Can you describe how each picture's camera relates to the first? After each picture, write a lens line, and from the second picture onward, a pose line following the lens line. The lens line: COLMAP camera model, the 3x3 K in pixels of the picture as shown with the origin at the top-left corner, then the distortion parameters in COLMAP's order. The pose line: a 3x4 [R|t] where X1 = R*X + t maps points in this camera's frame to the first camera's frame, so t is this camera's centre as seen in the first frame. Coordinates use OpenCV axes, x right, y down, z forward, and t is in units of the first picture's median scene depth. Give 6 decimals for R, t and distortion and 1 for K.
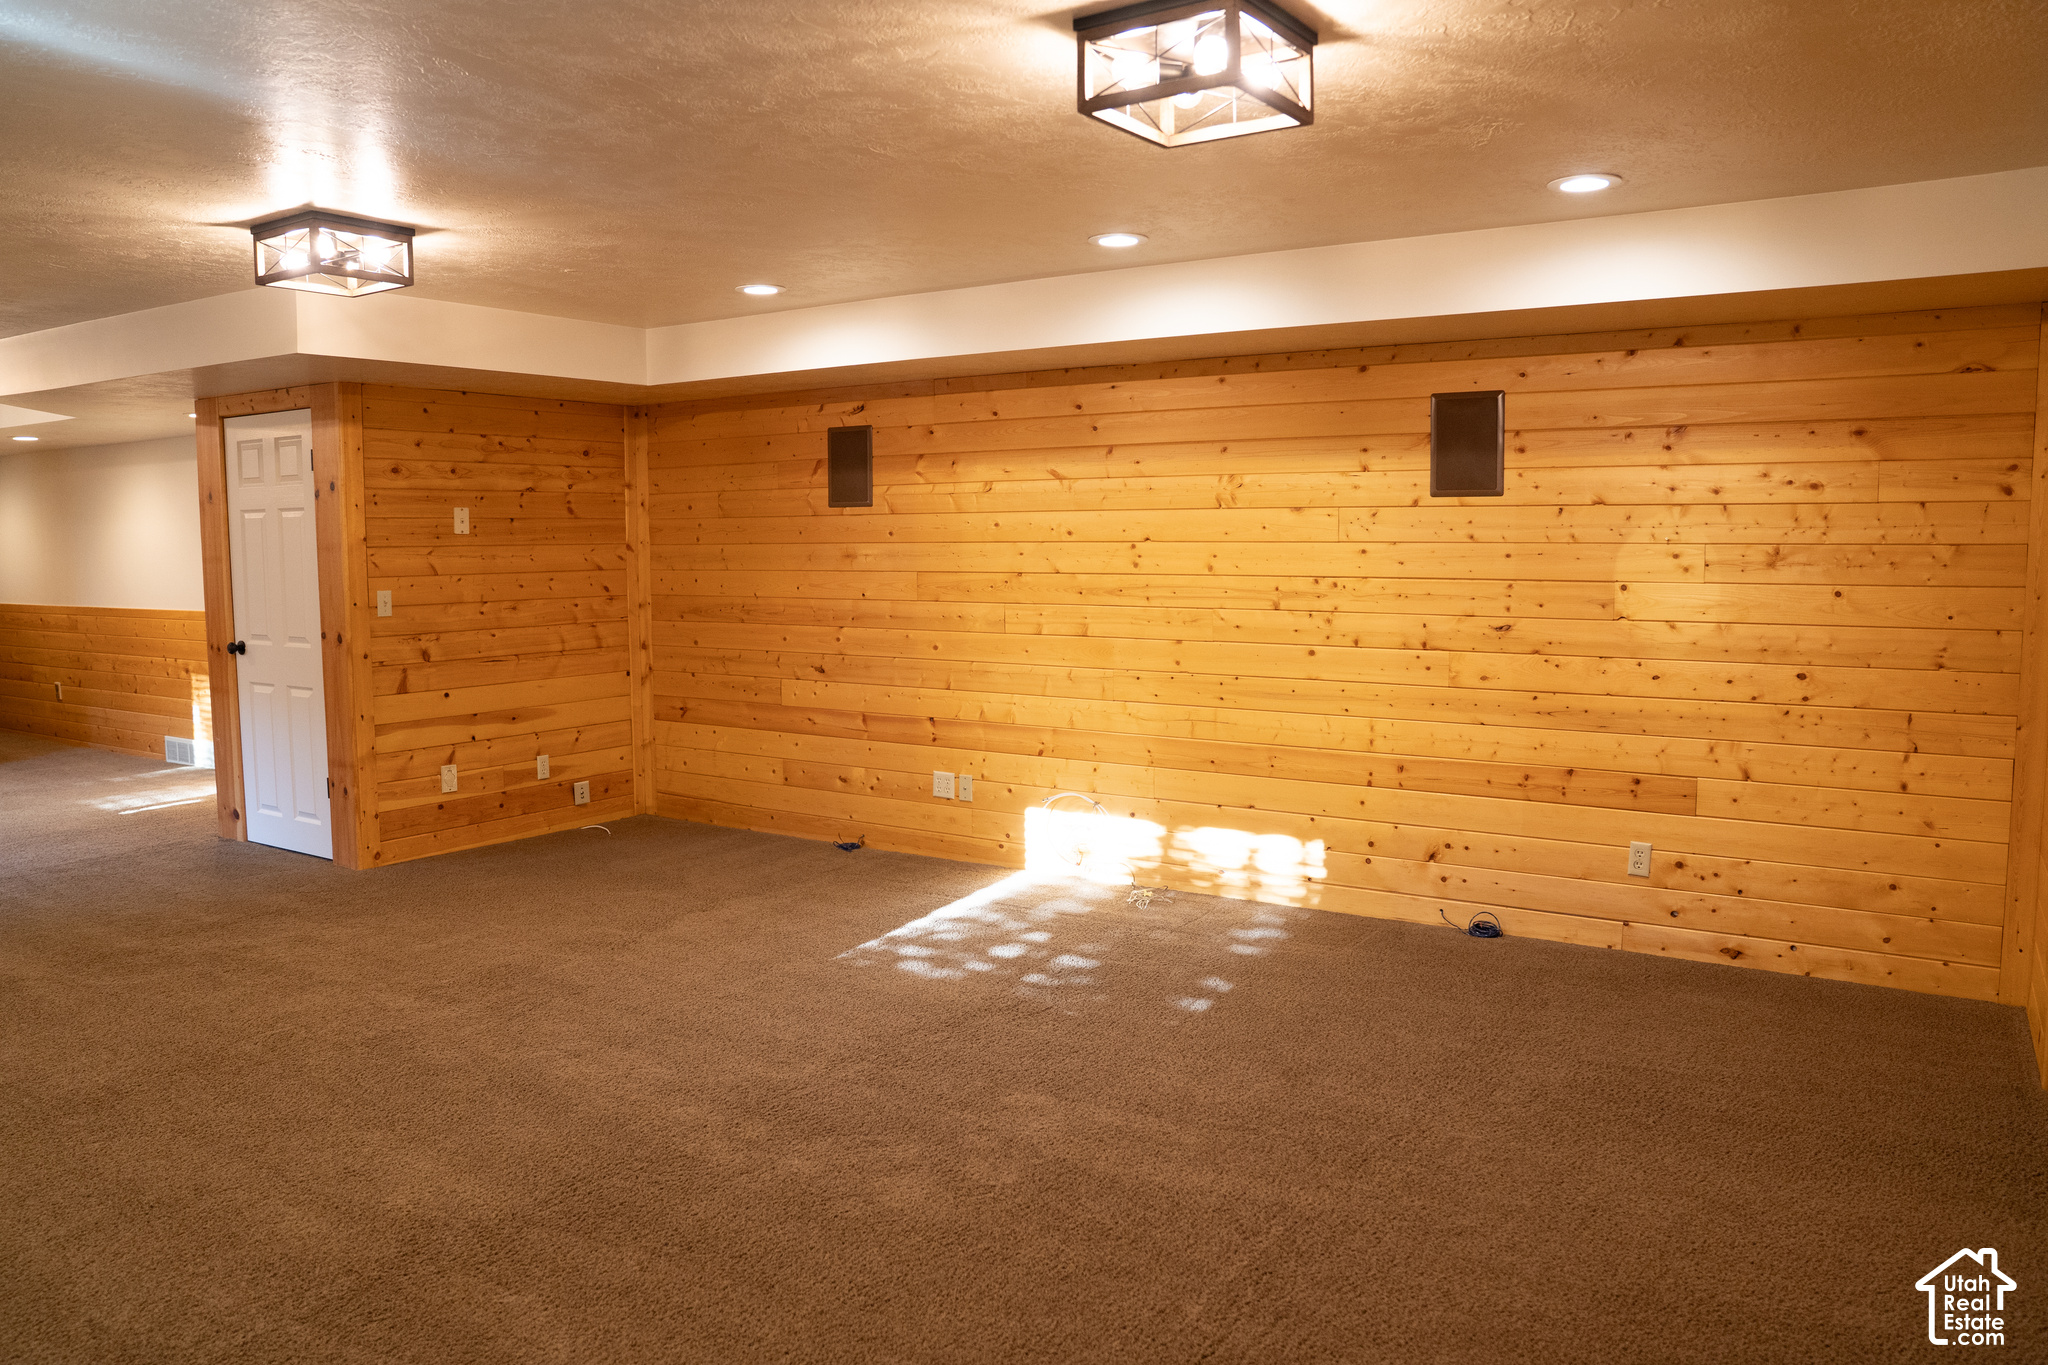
lens RADIAL K [[1483.1, 0, 1024.0], [0, 1483.1, 682.5], [0, 0, 1]] dist [-0.113489, 0.091074]
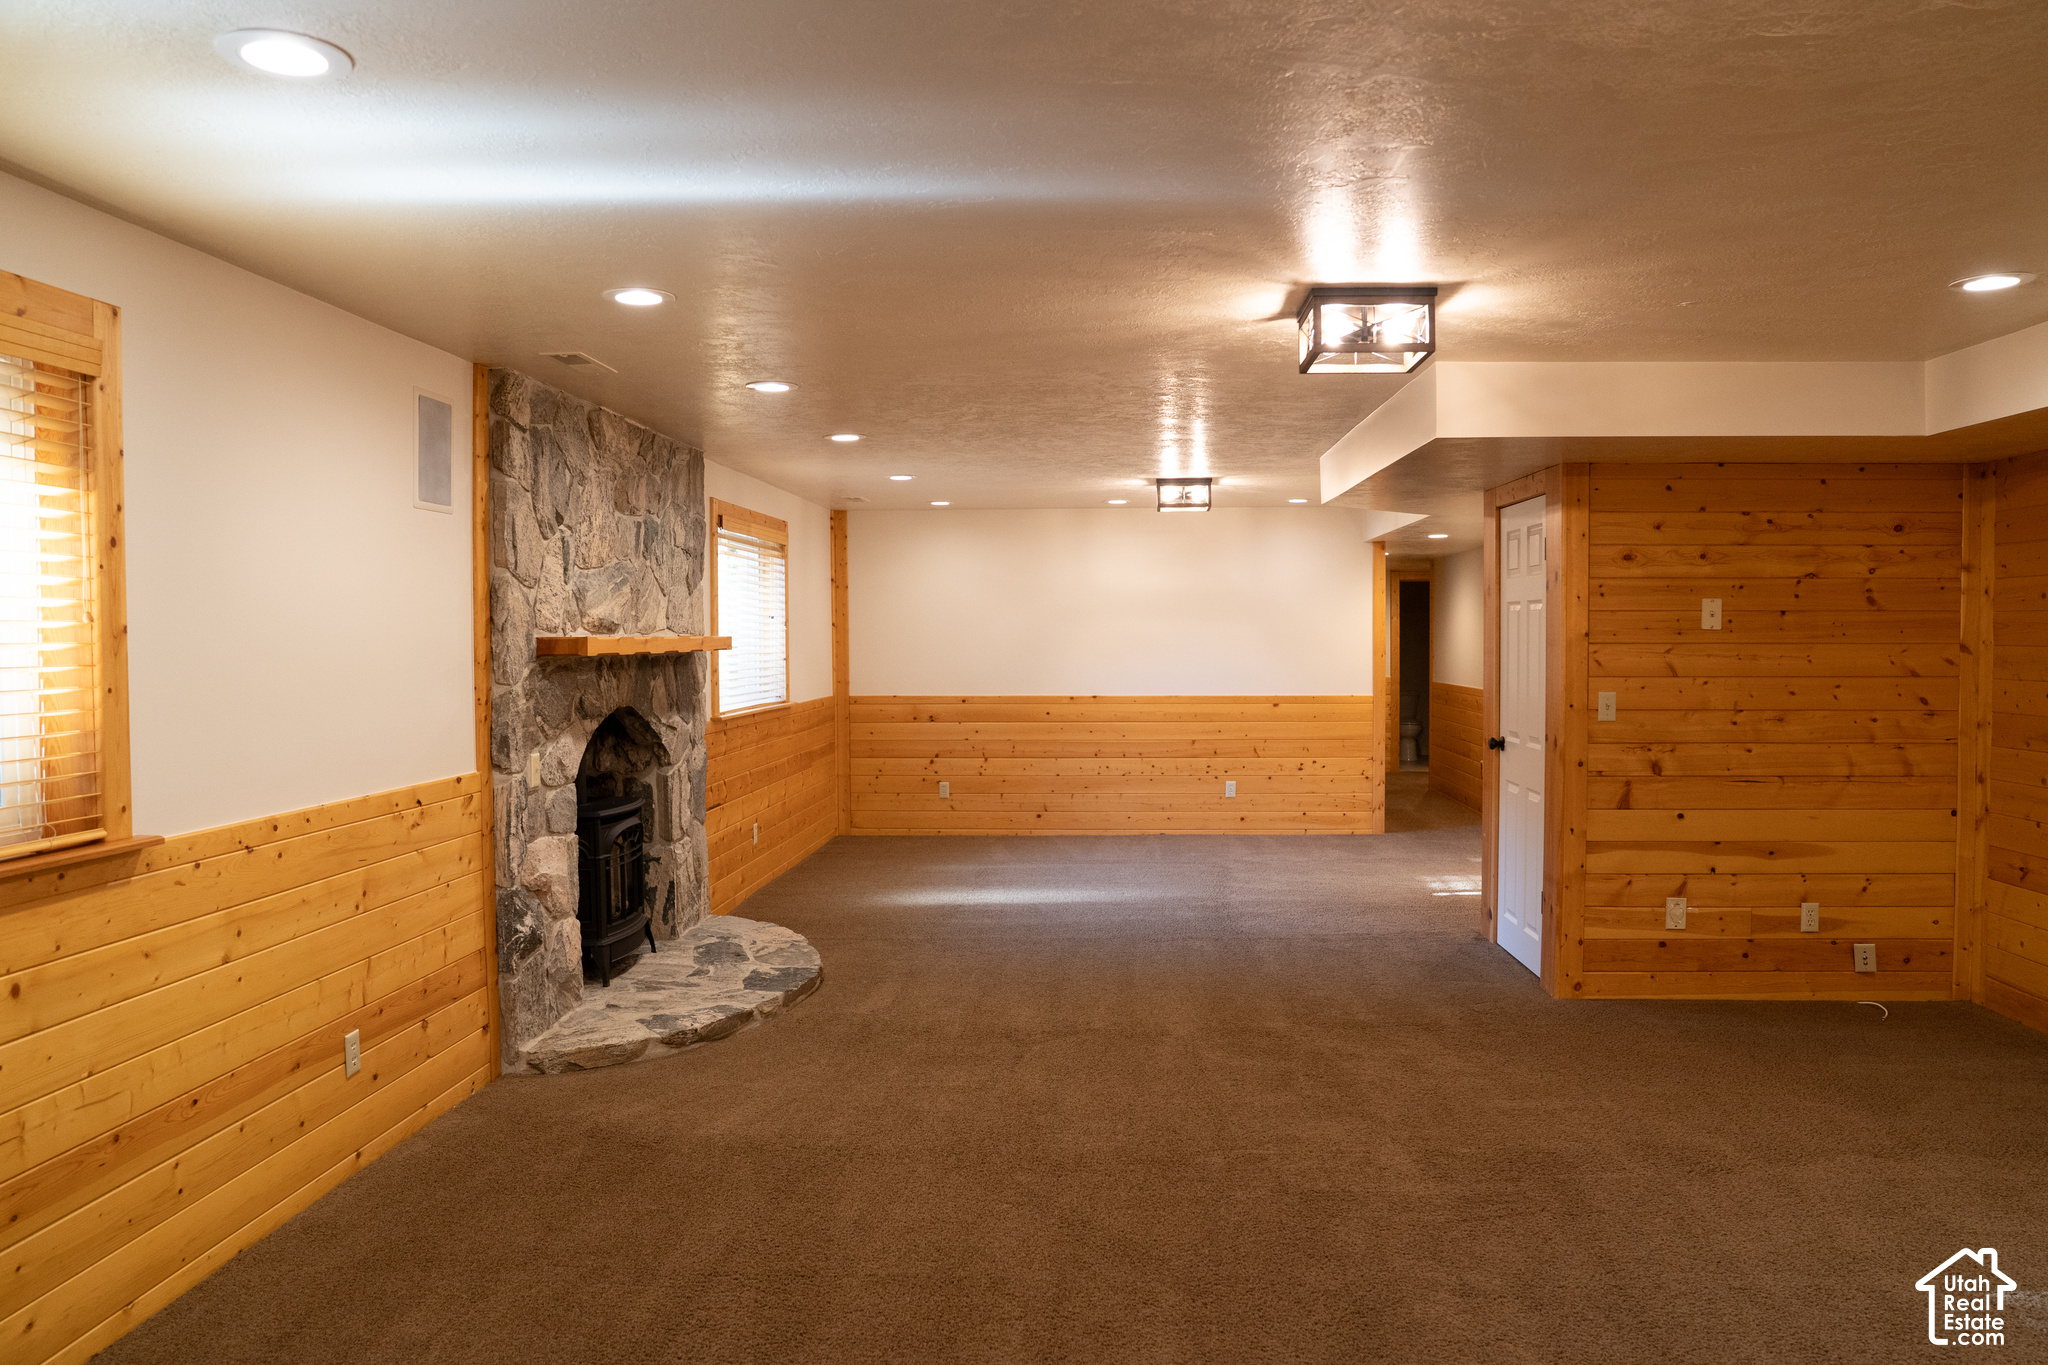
lens RADIAL K [[1483.1, 0, 1024.0], [0, 1483.1, 682.5], [0, 0, 1]] dist [-0.113489, 0.091074]
pose [[0.497999, 0.035206, -0.866463, 0.149660], [-0.084804, 0.996363, -0.008257, -0.029697], [0.863021, 0.077592, 0.499173, 0.231949]]
